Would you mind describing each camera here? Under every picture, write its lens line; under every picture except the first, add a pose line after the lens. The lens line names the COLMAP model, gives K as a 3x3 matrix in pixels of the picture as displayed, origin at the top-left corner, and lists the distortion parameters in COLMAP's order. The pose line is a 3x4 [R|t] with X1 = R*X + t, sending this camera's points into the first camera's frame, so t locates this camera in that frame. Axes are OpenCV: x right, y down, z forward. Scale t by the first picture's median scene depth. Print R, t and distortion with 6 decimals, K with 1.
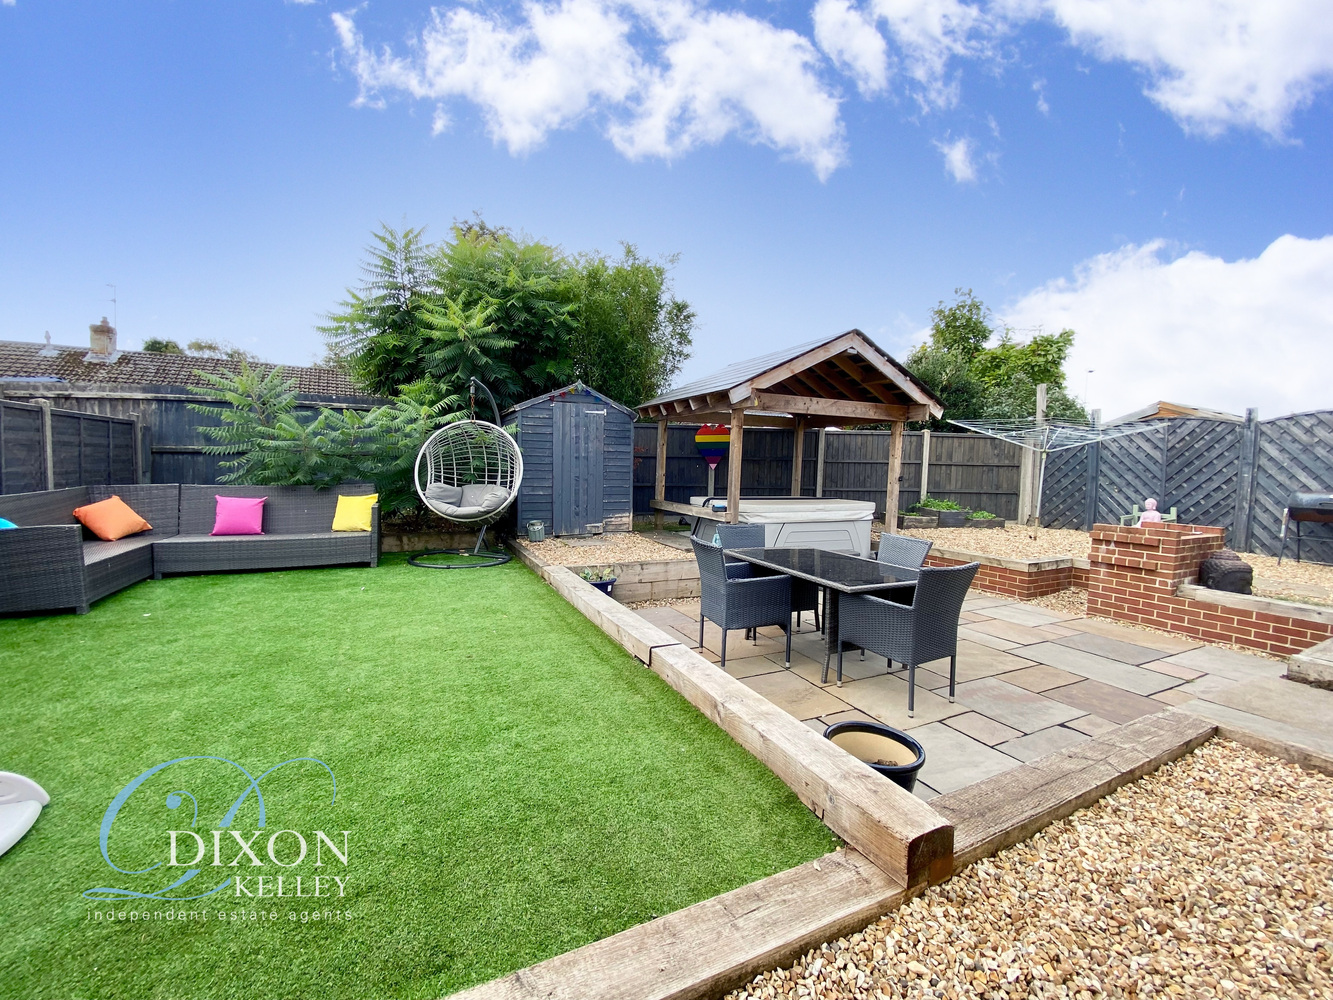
lens RADIAL K [[539.7, 0, 662.5], [0, 539.7, 496.0], [0, 0, 1]] dist [0.003540, -0.011072]
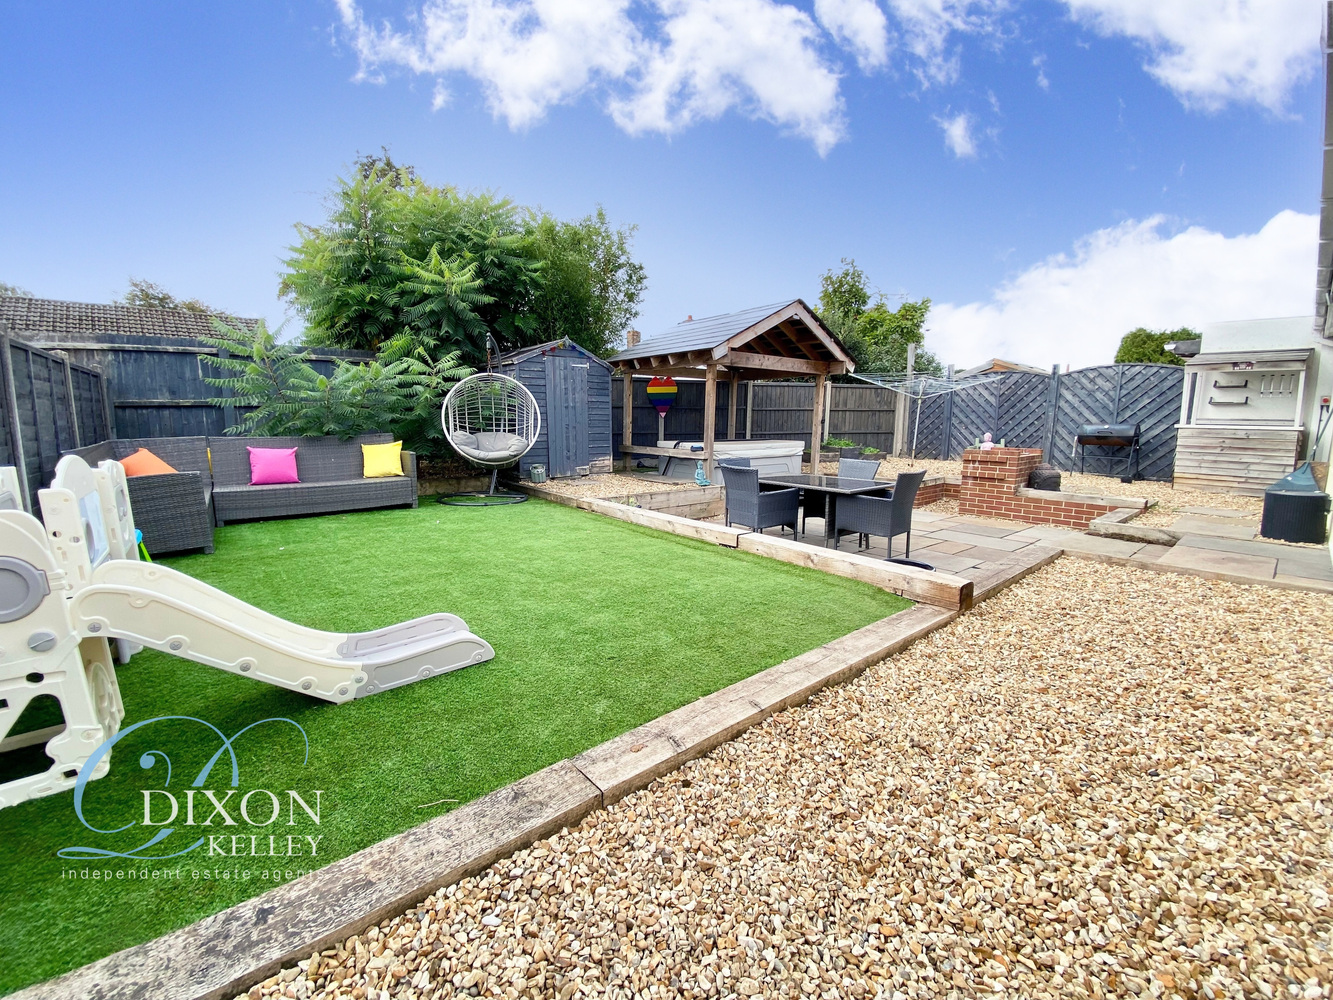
lens RADIAL K [[532.9, 0, 662.9], [0, 532.9, 499.4], [0, 0, 1]] dist [0.018964, -0.019772]
pose [[0.972206, -0.051494, 0.228393, -0.225536], [0.029663, 0.994743, 0.098010, 0.017036], [-0.232239, -0.088511, 0.968623, -0.139403]]
